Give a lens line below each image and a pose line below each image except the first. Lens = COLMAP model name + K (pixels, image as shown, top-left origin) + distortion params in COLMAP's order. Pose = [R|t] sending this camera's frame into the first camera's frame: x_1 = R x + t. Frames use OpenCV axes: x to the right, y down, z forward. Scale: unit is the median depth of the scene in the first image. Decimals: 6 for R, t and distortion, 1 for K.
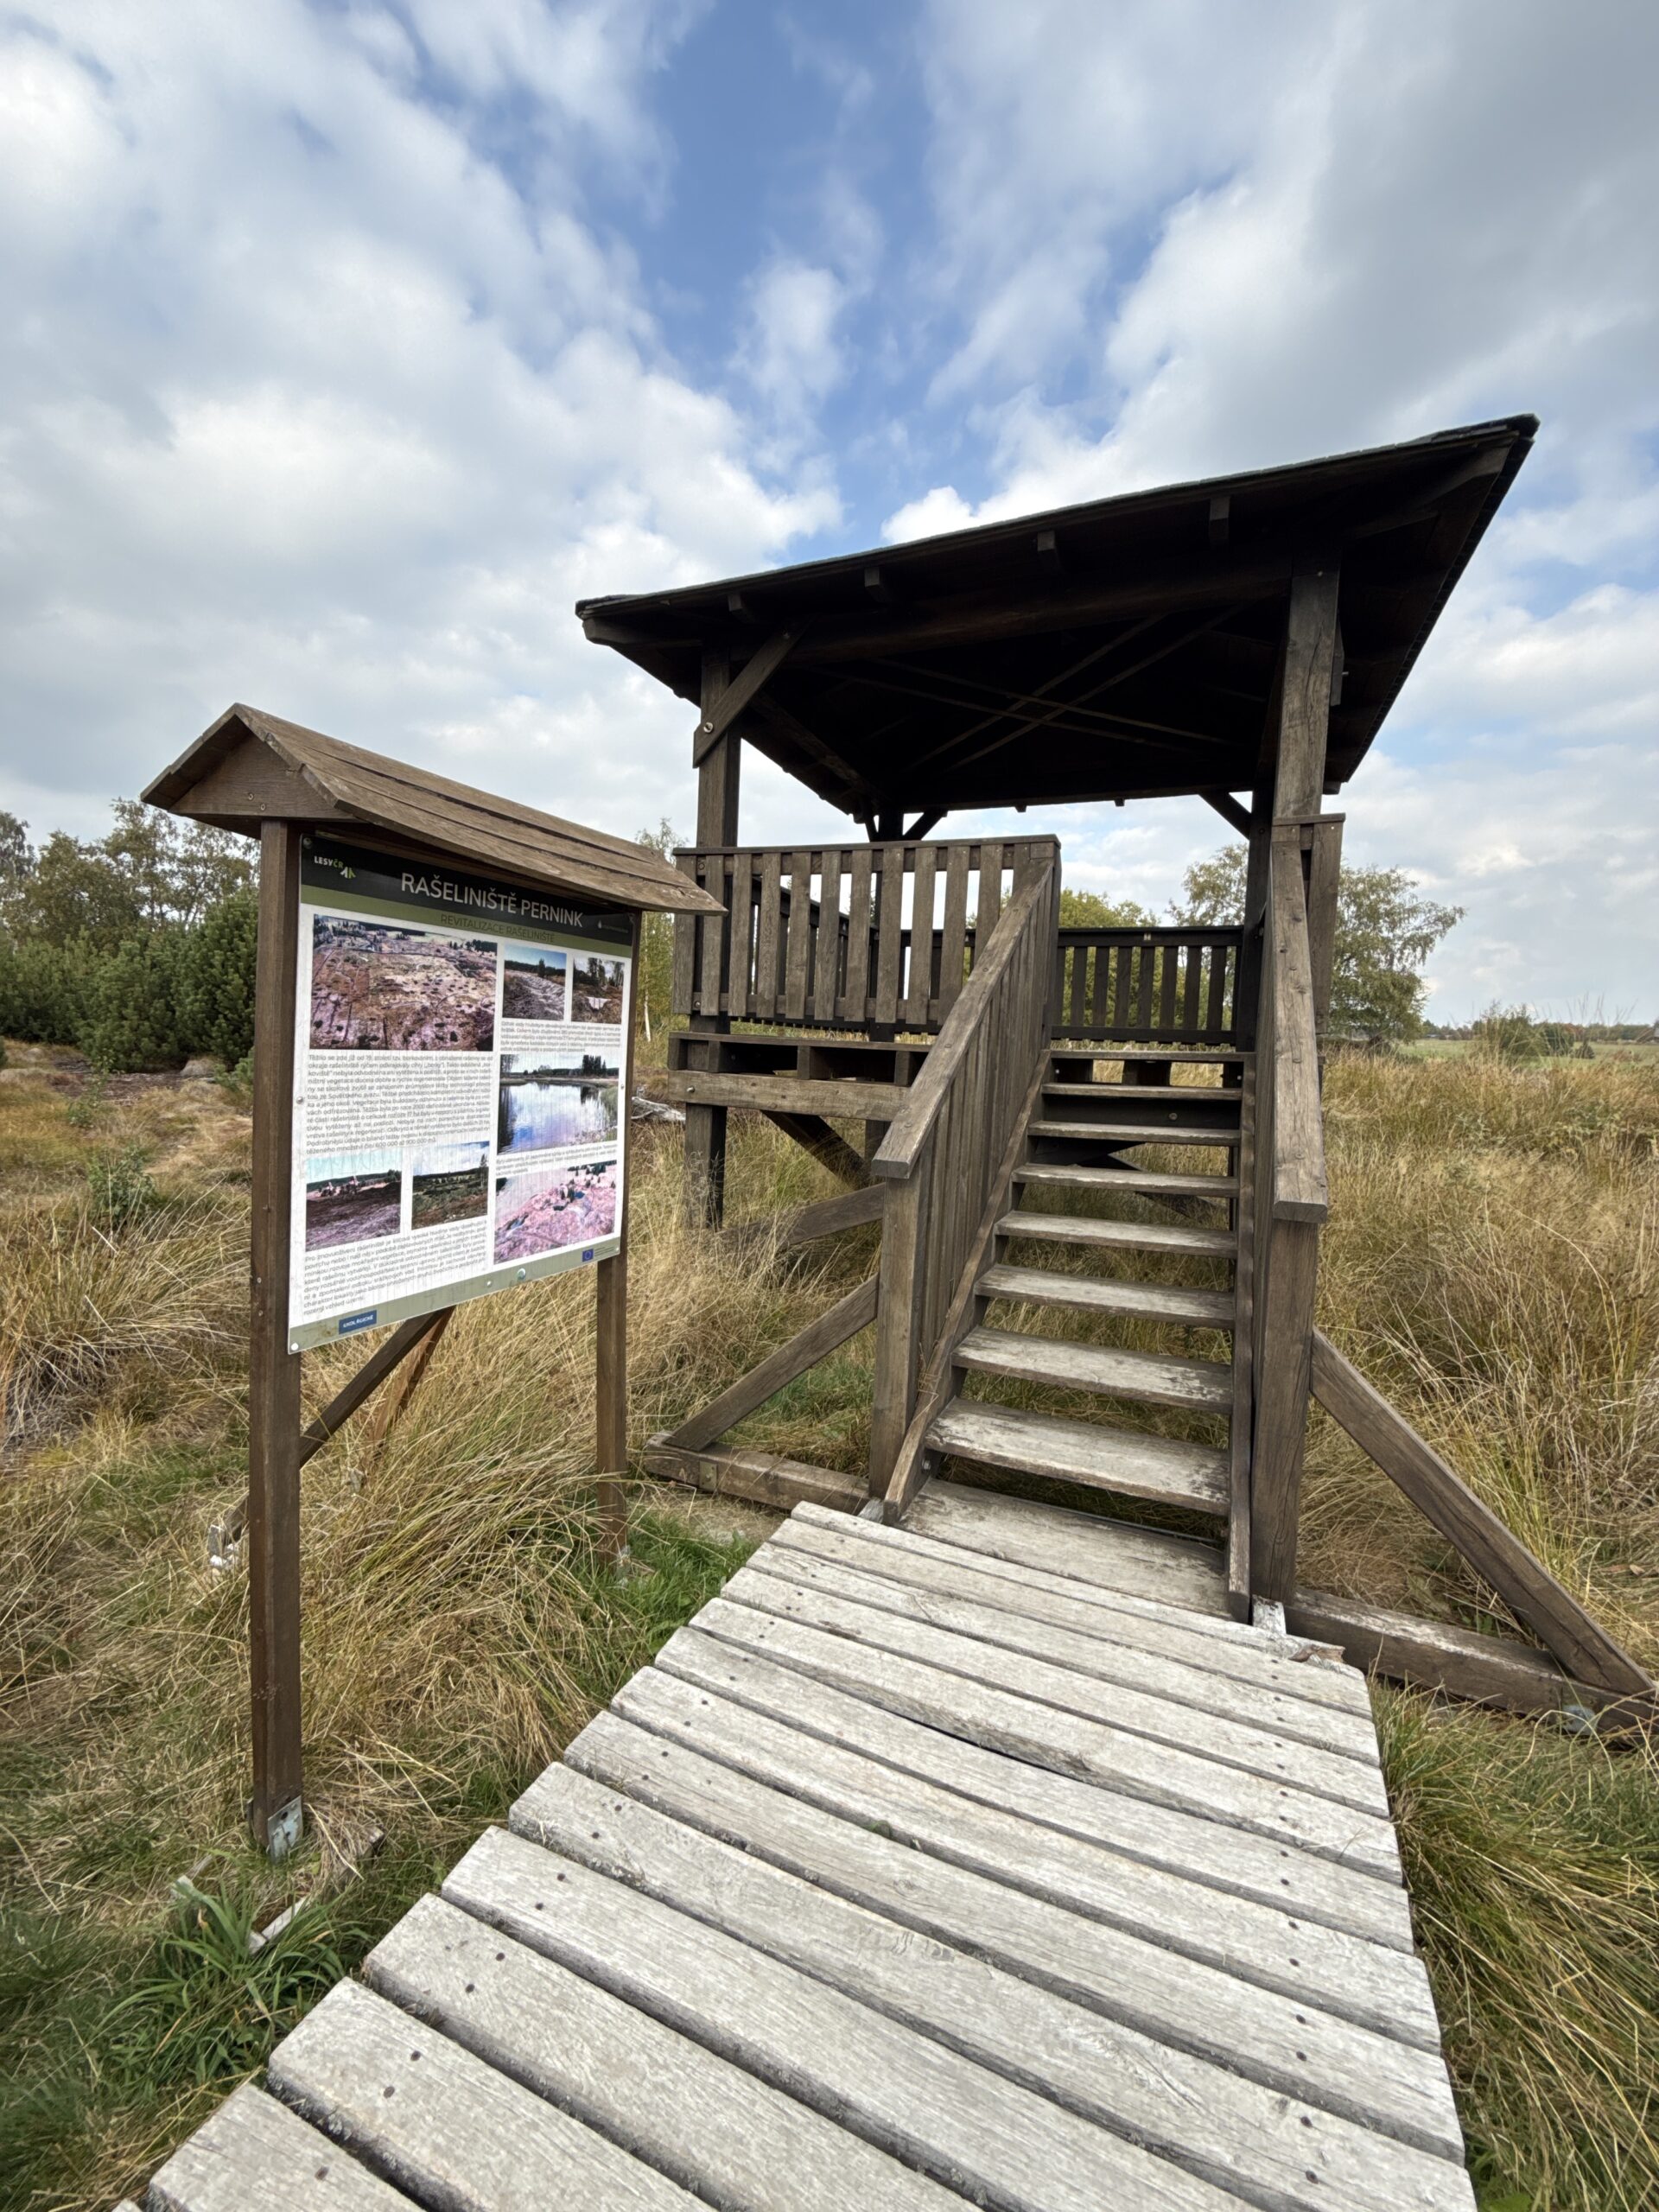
lens RADIAL K [[878.4, 0, 835.1], [0, 878.4, 1097.4], [0, 0, 1]] dist [-0.000602, -0.000001]
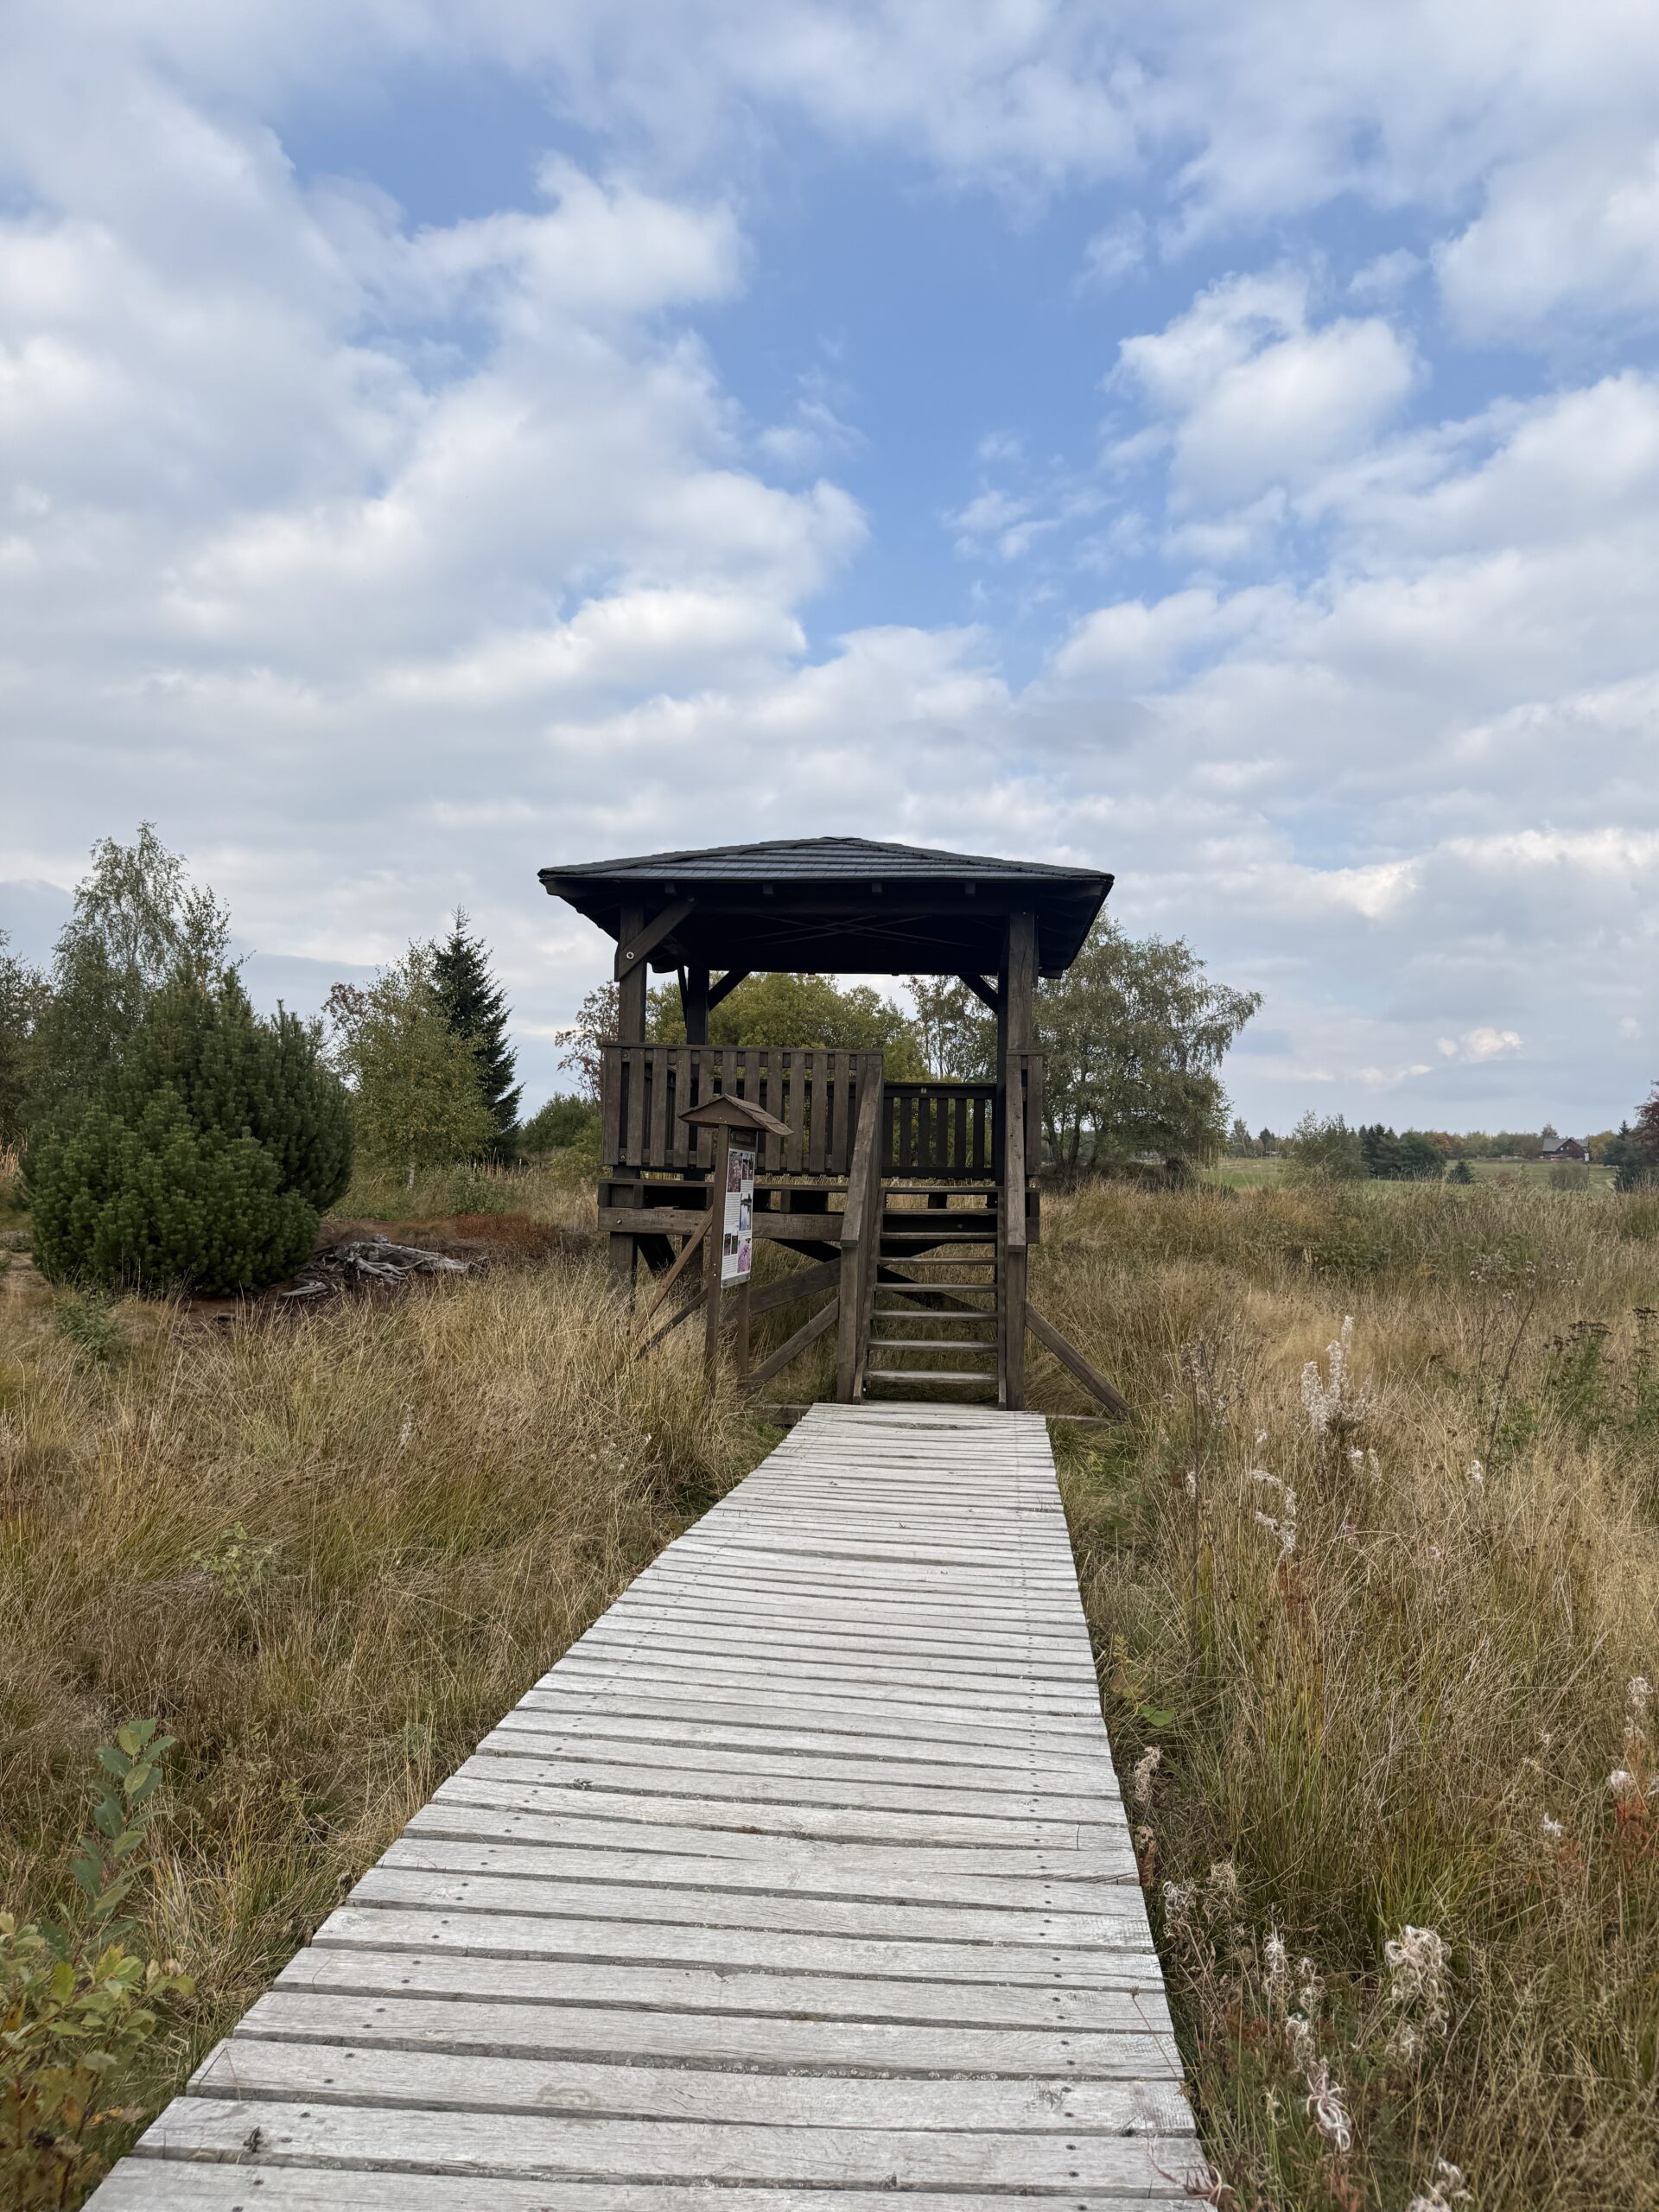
lens RADIAL K [[1540.4, 0, 829.5], [0, 1540.4, 1106.0], [0, 0, 1]] dist [0.048175, 0.000112]
pose [[0.950789, -0.002711, 0.309828, -1.591029], [0.035533, 0.994318, -0.100340, 0.170555], [-0.307795, 0.106412, 0.945483, -3.603970]]
